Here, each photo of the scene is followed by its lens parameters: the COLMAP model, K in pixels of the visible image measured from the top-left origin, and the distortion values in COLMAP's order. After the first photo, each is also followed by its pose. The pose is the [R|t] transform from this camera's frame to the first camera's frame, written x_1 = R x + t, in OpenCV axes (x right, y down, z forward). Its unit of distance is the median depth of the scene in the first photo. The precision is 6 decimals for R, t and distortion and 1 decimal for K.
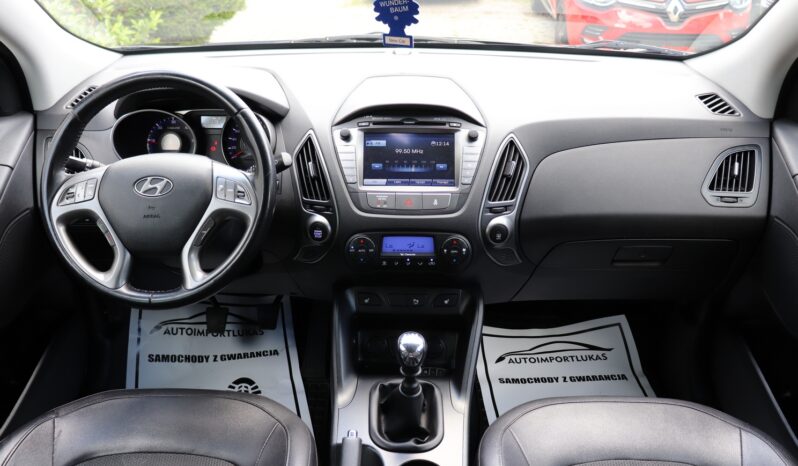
lens RADIAL K [[654.6, 0, 390.8], [0, 654.6, 228.7], [0, 0, 1]] dist [-0.180360, 0.140961]
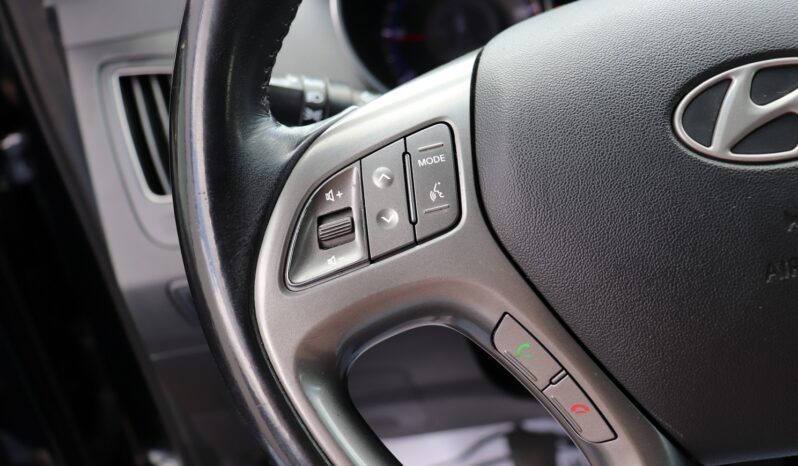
lens RADIAL K [[892.7, 0, 399.0], [0, 892.7, 233.0], [0, 0, 1]] dist [-0.182033, -0.000368]
pose [[0.980473, -0.163081, -0.109898, -0.404887], [0.164220, 0.986423, 0.001337, -0.042322], [0.108188, -0.019358, 0.993942, 0.639785]]
